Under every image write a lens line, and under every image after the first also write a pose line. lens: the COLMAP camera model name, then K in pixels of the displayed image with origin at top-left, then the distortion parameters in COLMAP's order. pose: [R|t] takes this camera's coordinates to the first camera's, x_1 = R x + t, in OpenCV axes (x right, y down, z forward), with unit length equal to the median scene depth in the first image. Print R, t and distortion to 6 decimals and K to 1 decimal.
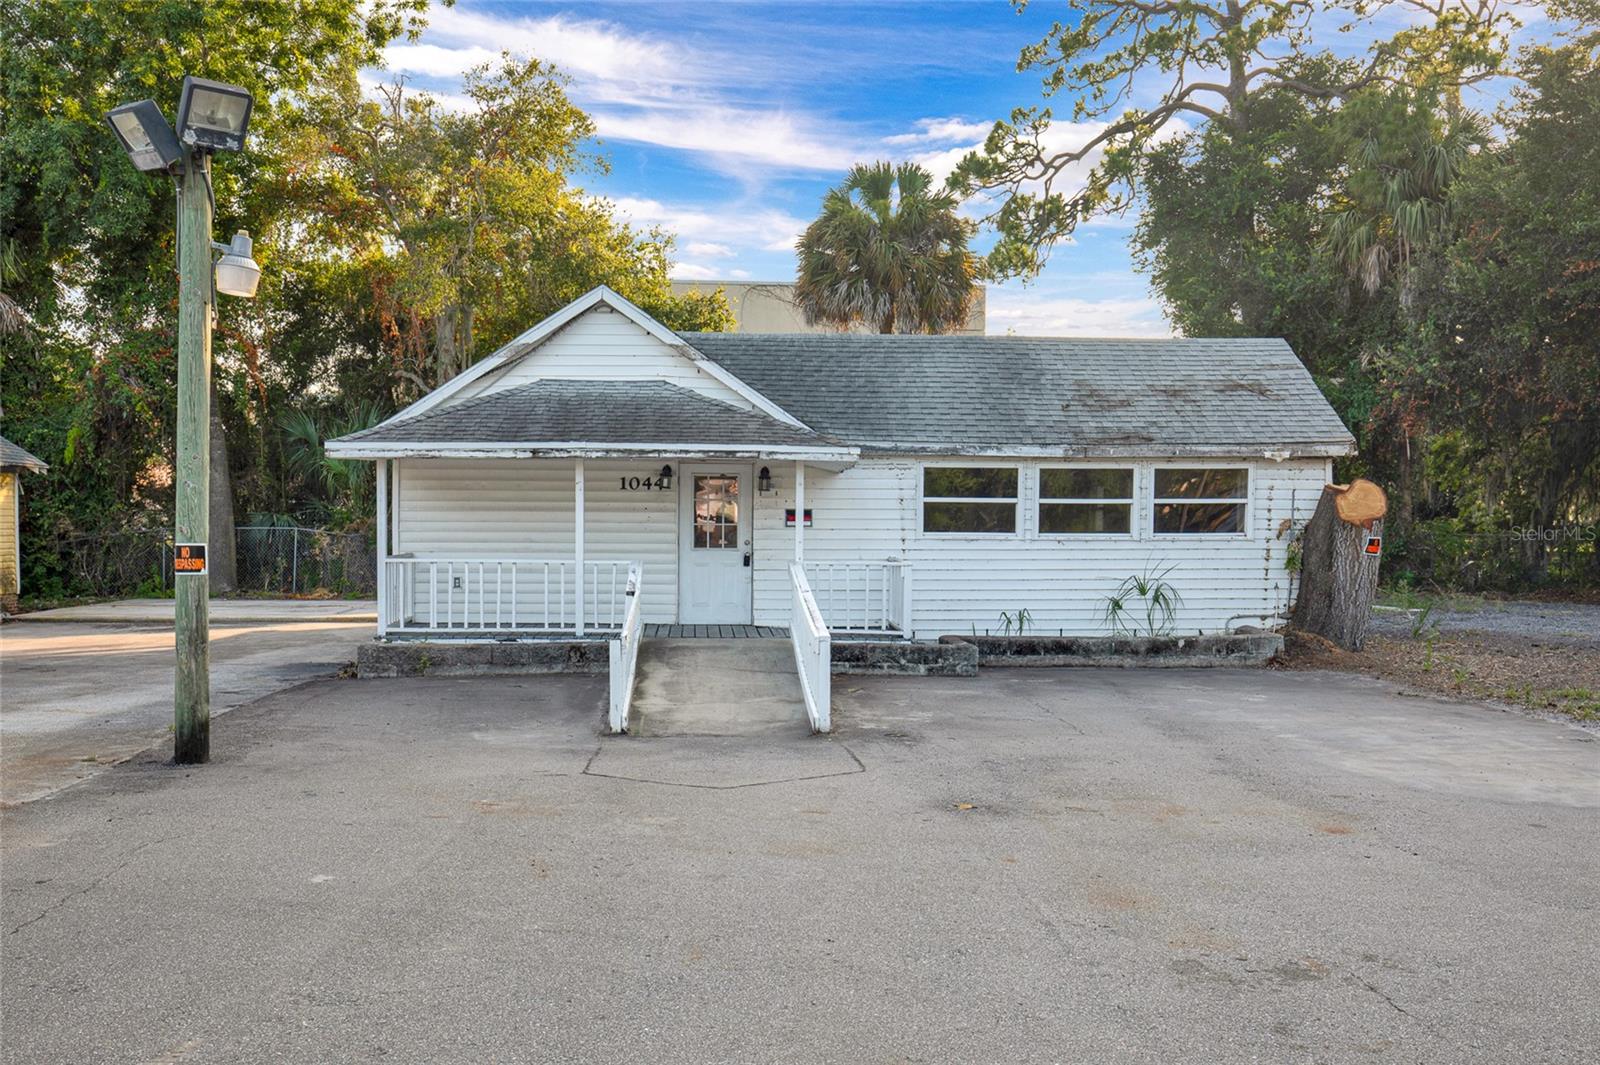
lens RADIAL K [[1468.5, 0, 800.0], [0, 1468.5, 532.5], [0, 0, 1]] dist [0.073643, 0.004952]
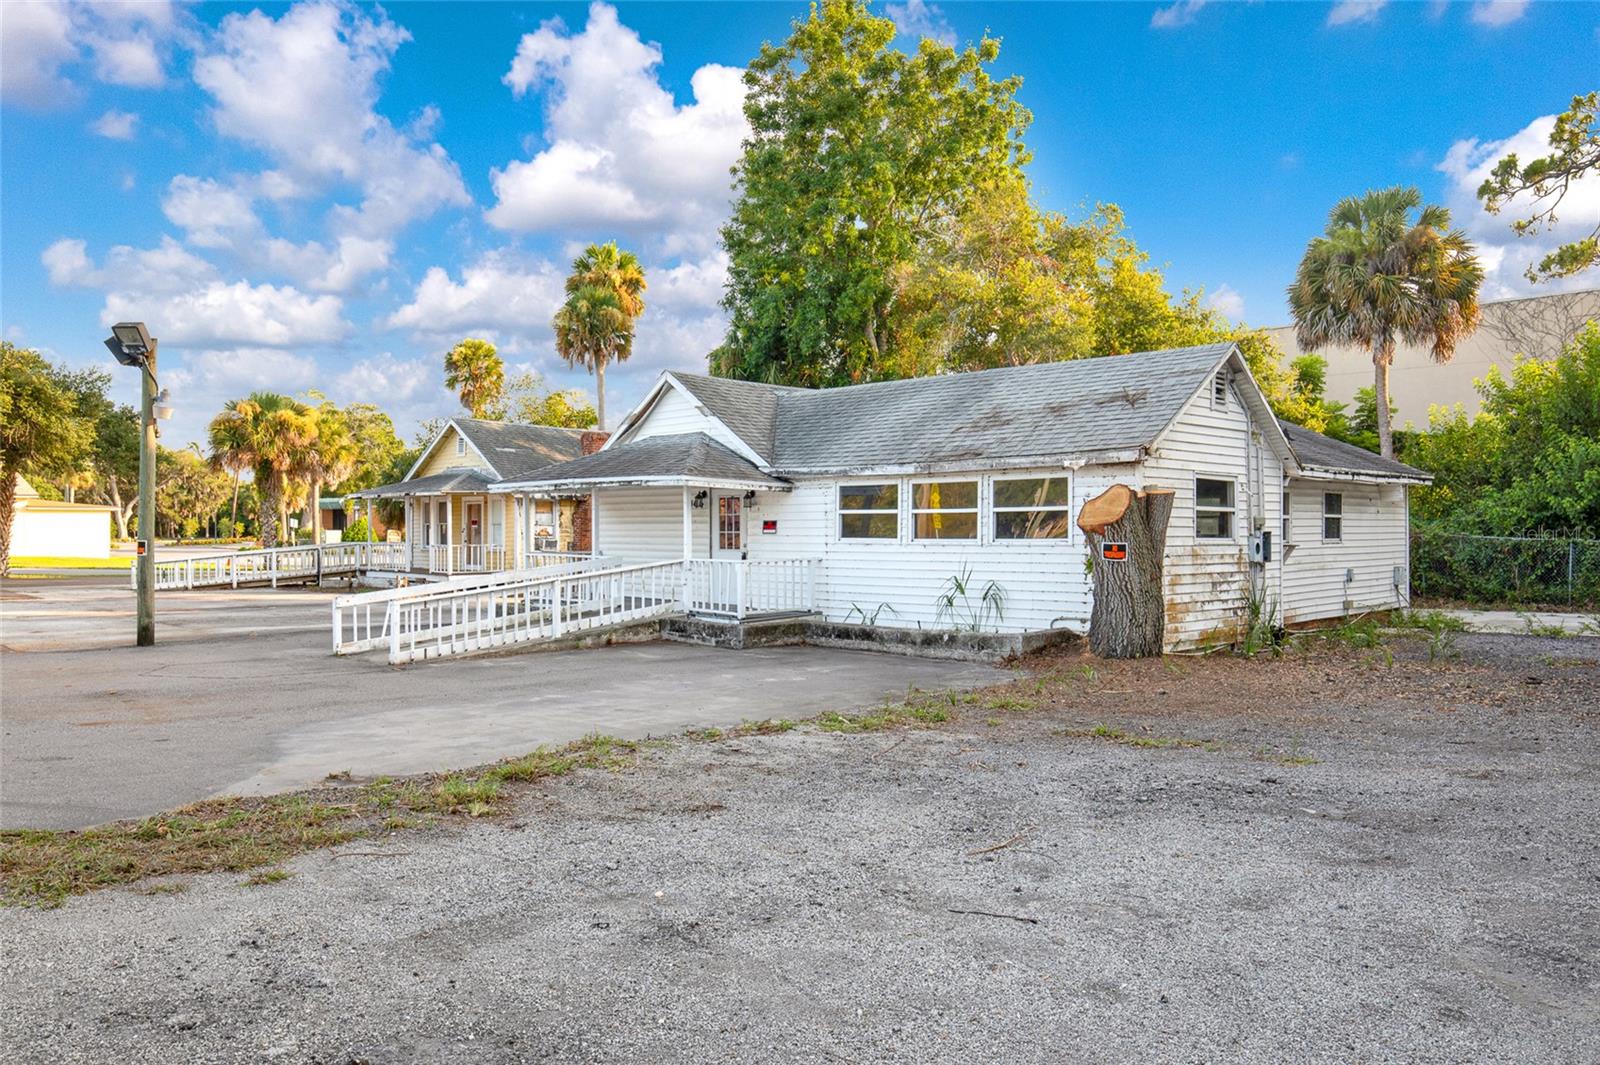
lens RADIAL K [[1168.4, 0, 800.0], [0, 1168.4, 532.5], [0, 0, 1]] dist [0.007787, -0.005074]
pose [[0.658816, -0.003137, -0.752298, 0.817458], [0.000260, 0.999992, -0.003942, -0.000847], [0.752304, 0.002401, 0.658812, 0.321166]]
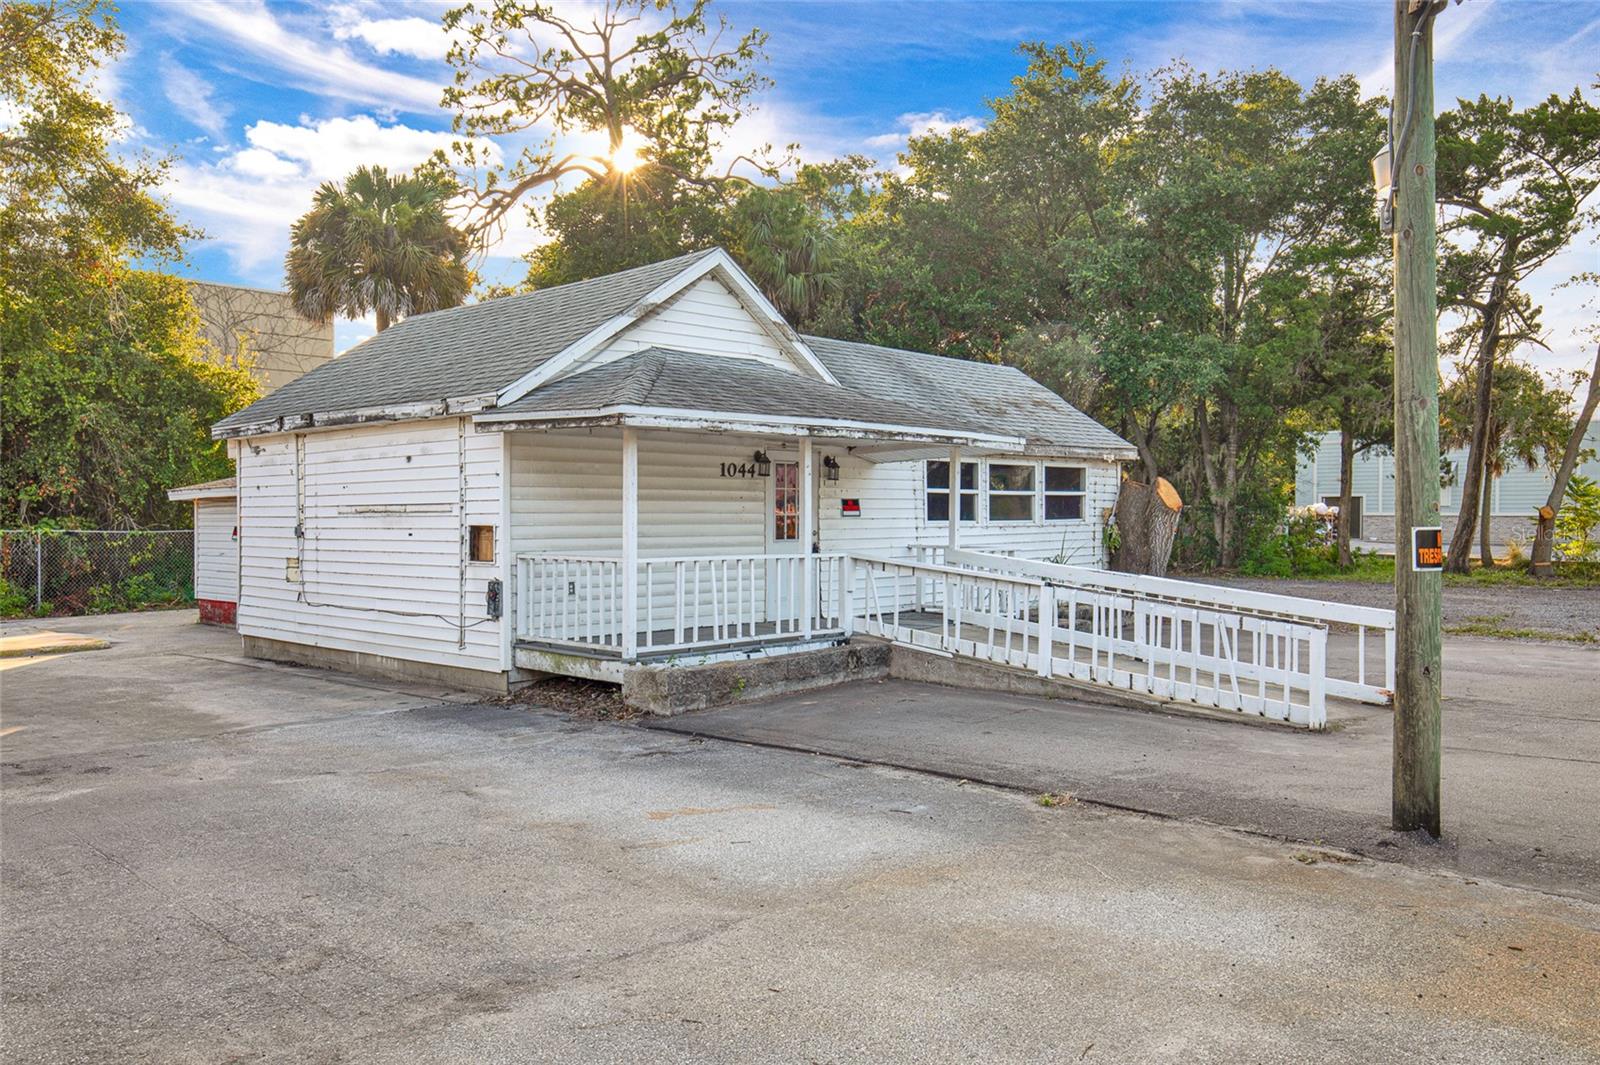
lens RADIAL K [[1168.4, 0, 800.0], [0, 1168.4, 532.5], [0, 0, 1]] dist [0.007787, -0.005074]
pose [[0.741881, -0.017081, 0.670314, -0.560289], [0.015605, 0.999845, 0.008207, -0.000035], [-0.670350, 0.004371, 0.742033, 0.432829]]
